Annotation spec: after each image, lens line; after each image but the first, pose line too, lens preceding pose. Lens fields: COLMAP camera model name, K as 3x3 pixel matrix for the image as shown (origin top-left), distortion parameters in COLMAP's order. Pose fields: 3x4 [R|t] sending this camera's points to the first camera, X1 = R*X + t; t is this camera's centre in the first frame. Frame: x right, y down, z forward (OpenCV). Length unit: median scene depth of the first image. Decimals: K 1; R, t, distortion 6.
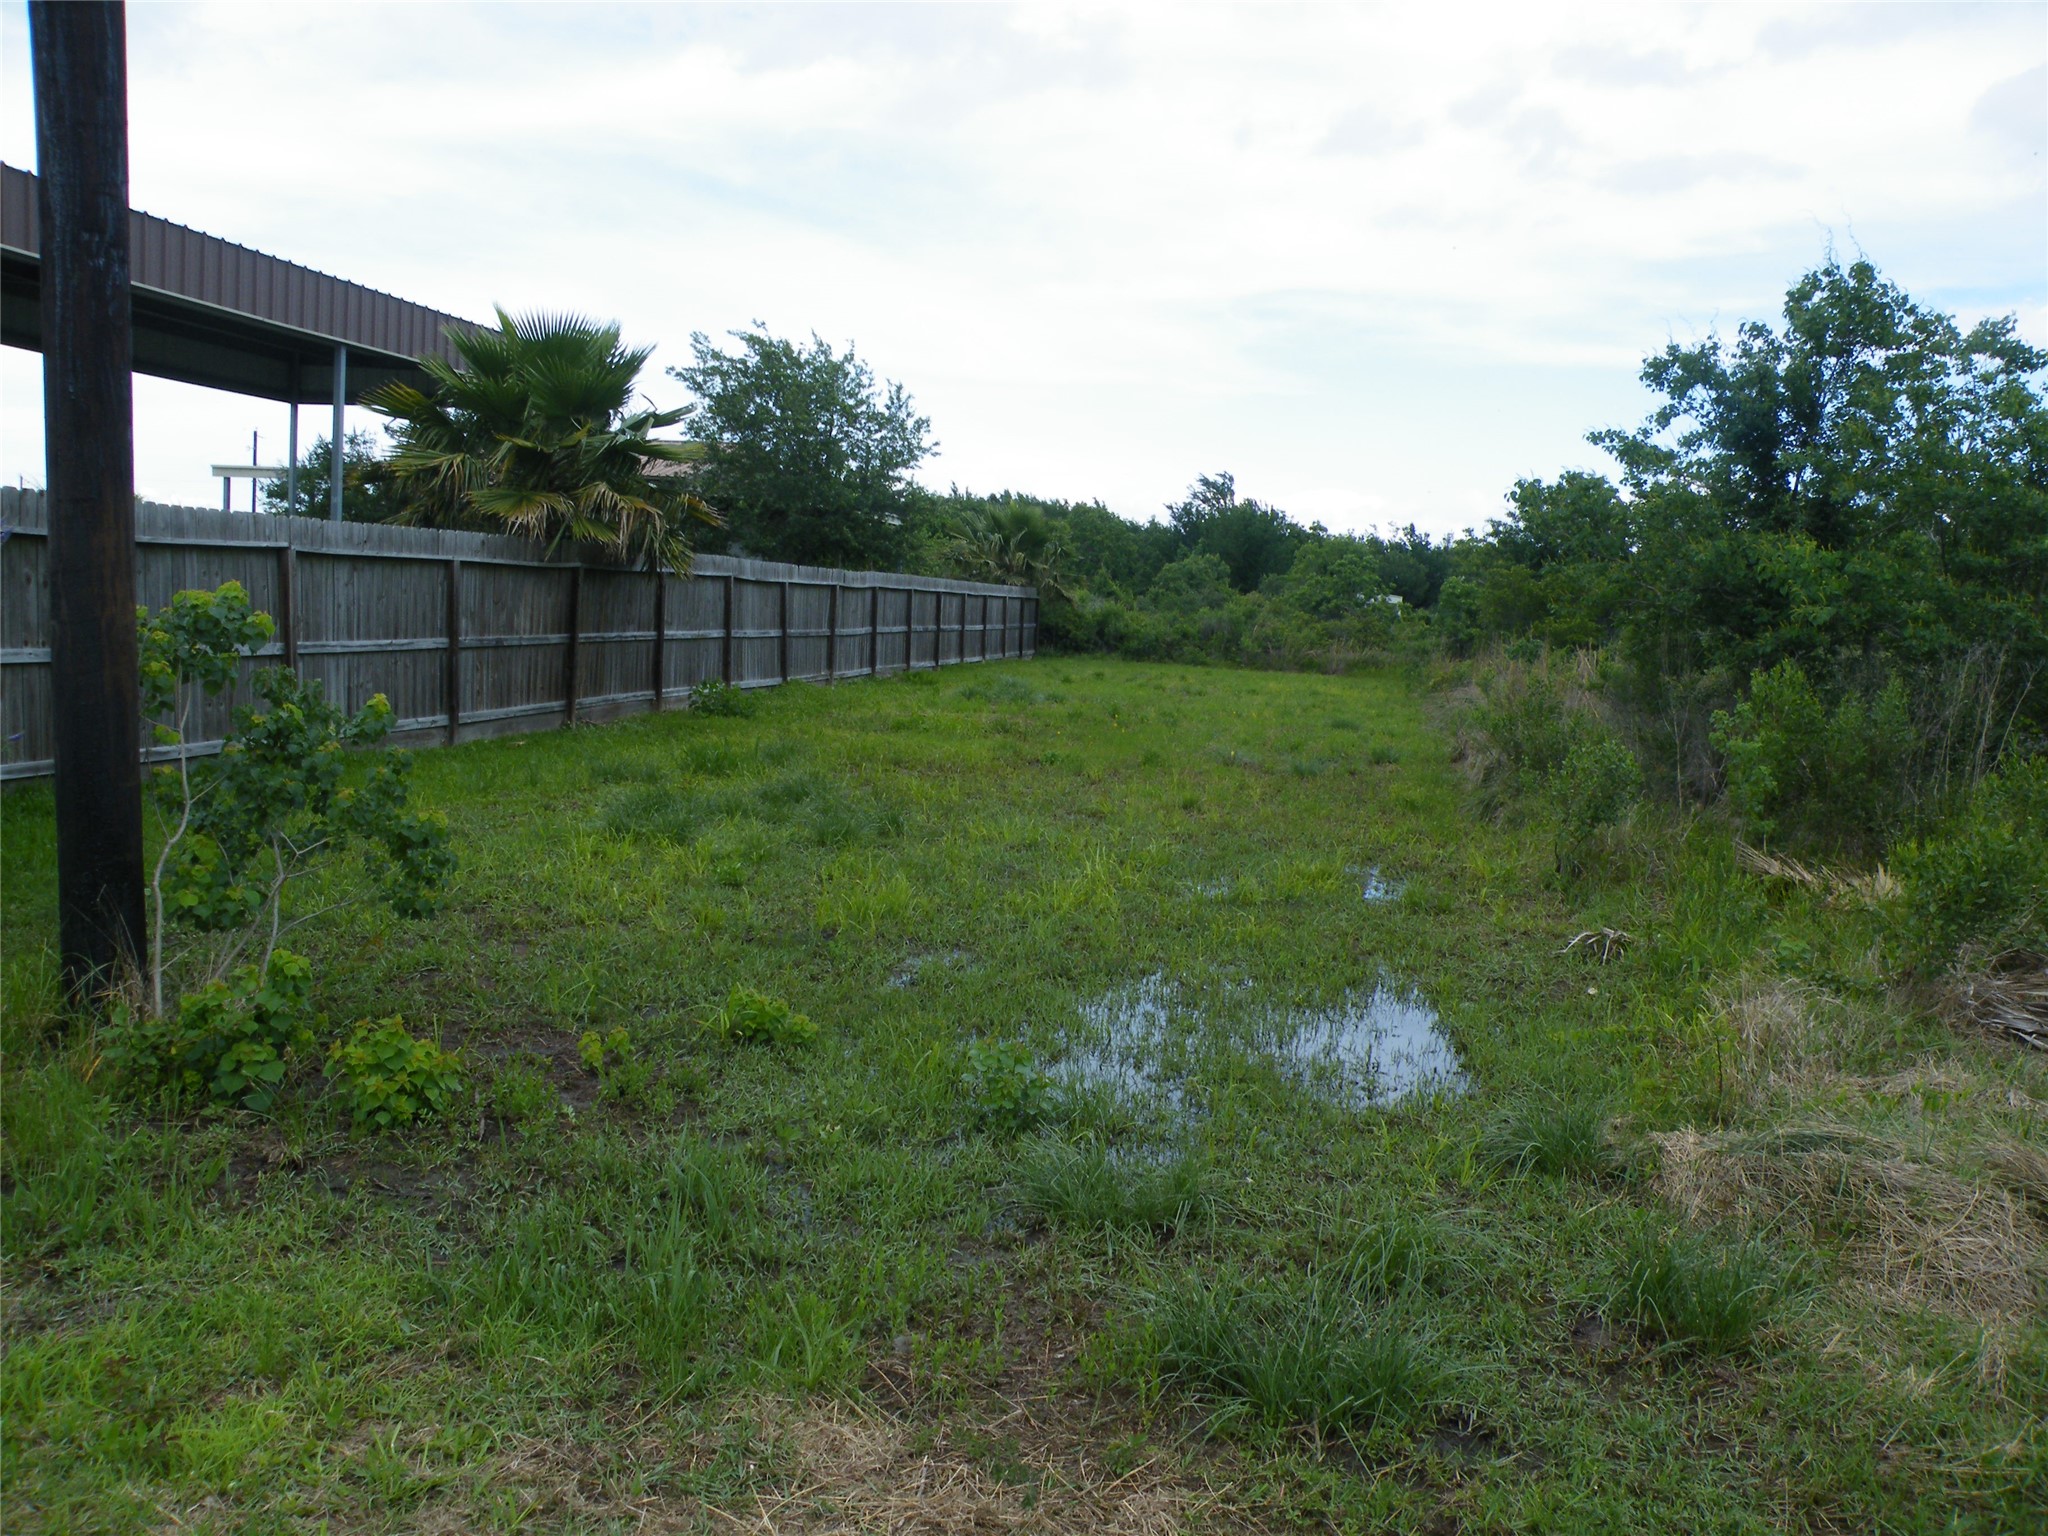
lens RADIAL K [[1642.7, 0, 1024.0], [0, 1642.7, 768.0], [0, 0, 1]] dist [-0.200786, 0.001094]
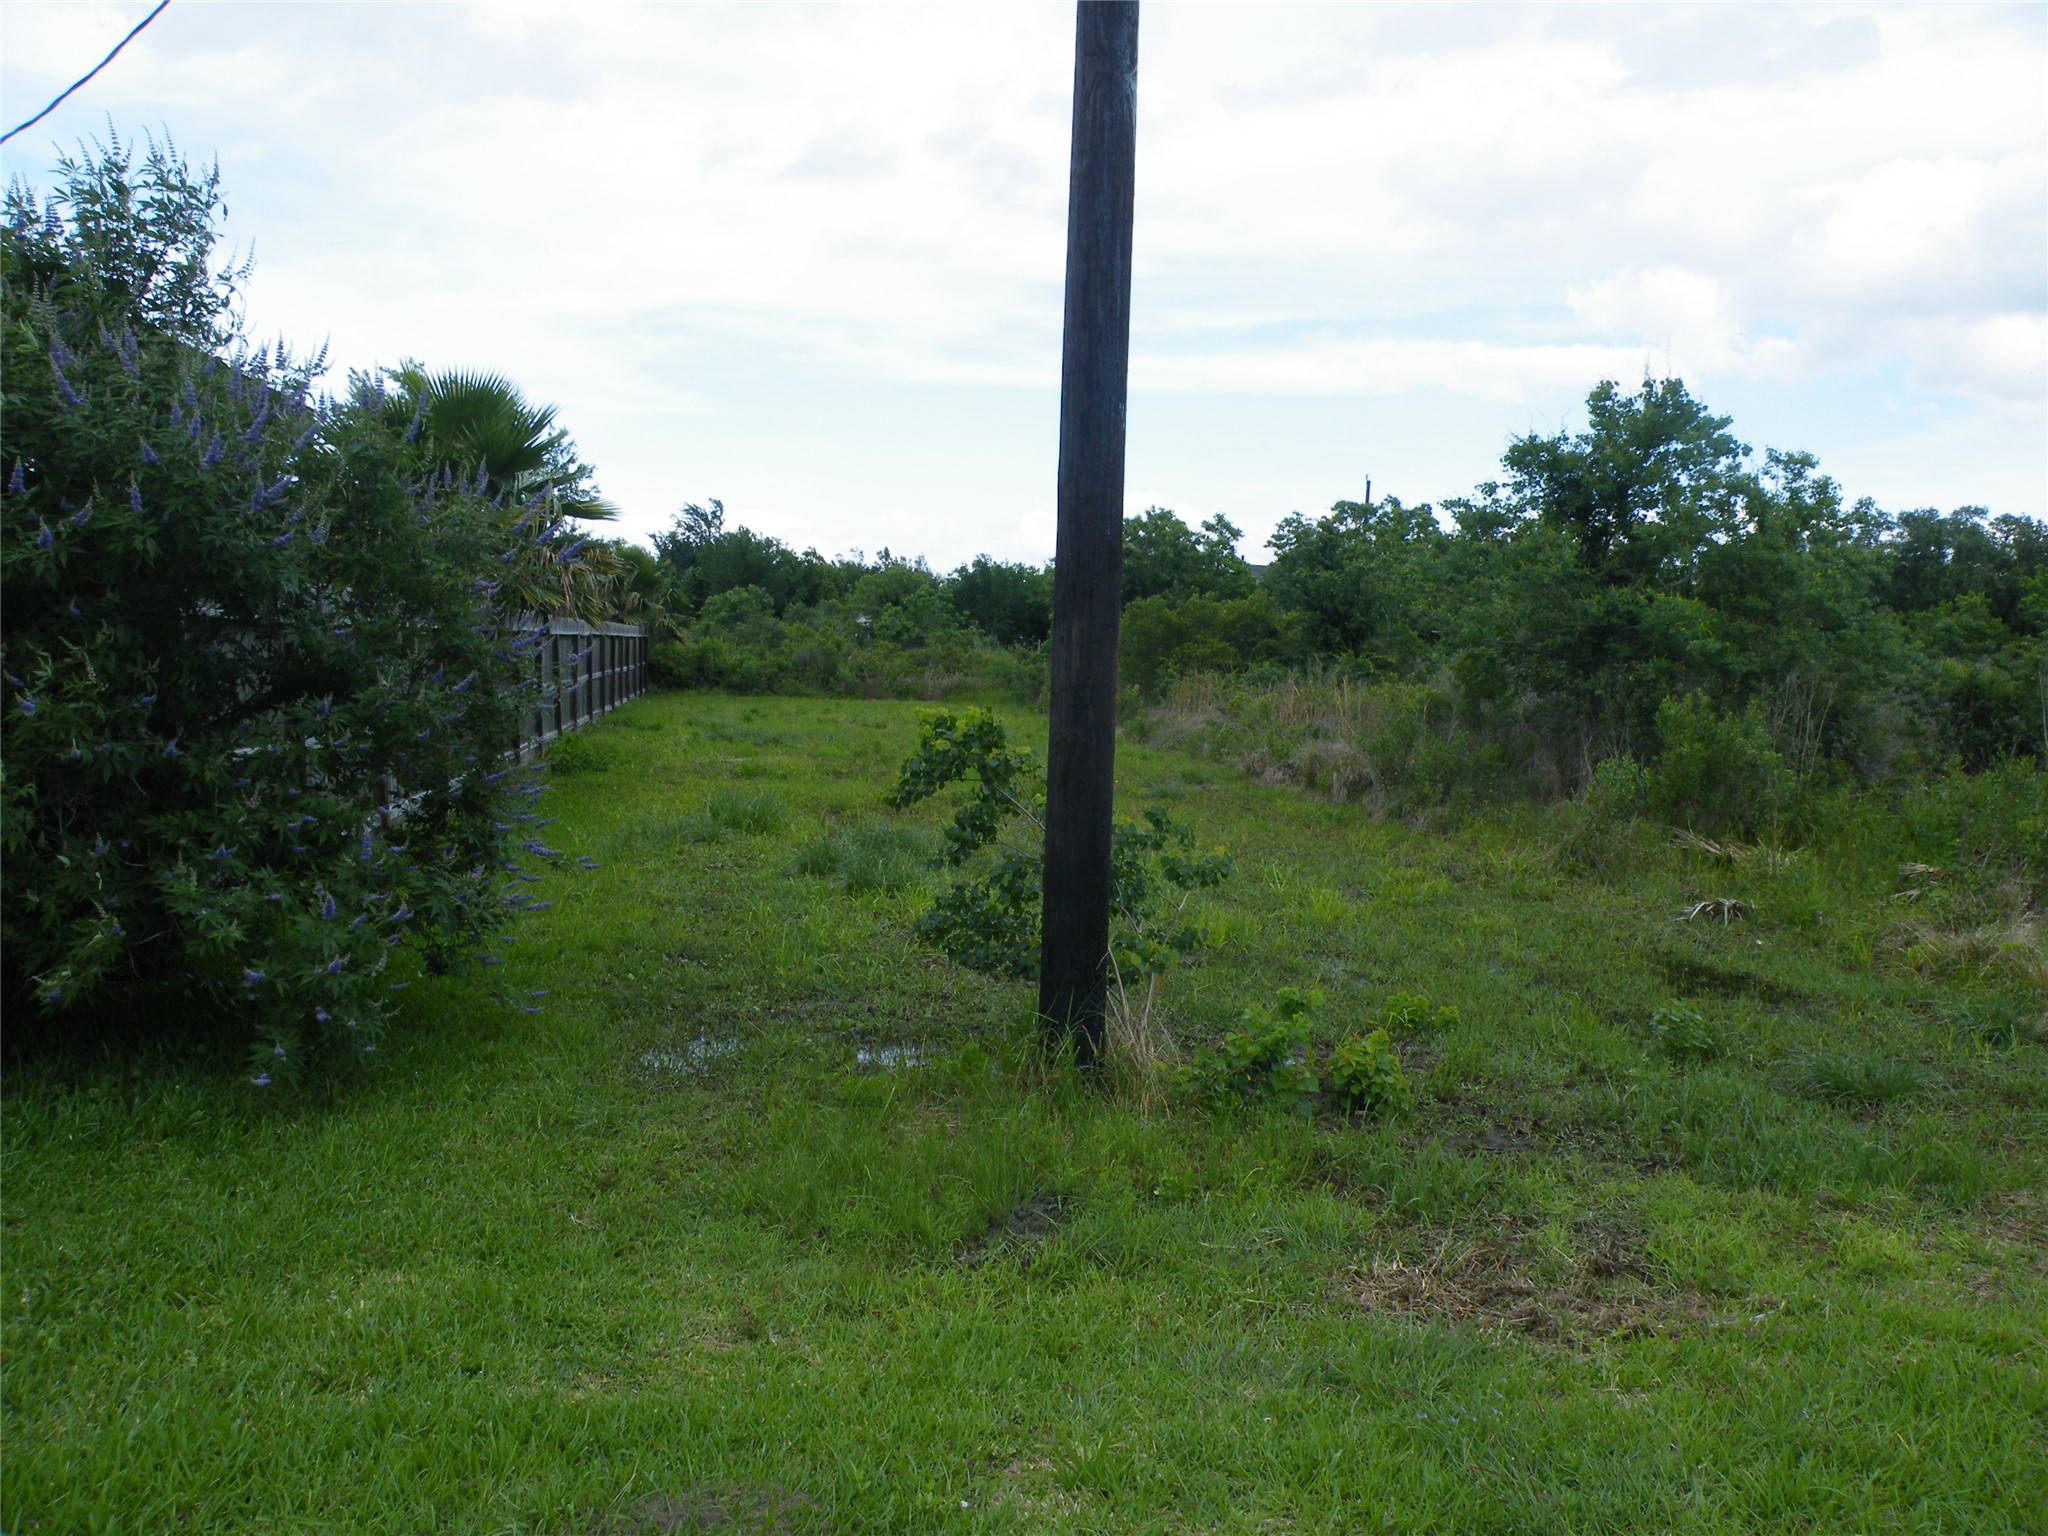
lens RADIAL K [[1630.0, 0, 1026.7], [0, 1630.0, 787.6], [0, 0, 1]] dist [-0.160994, 0.148658]
pose [[0.938300, -0.053519, 0.341657, -0.110751], [0.053699, 0.998517, 0.008938, -0.006571], [-0.341629, 0.009961, 0.939782, -0.014269]]
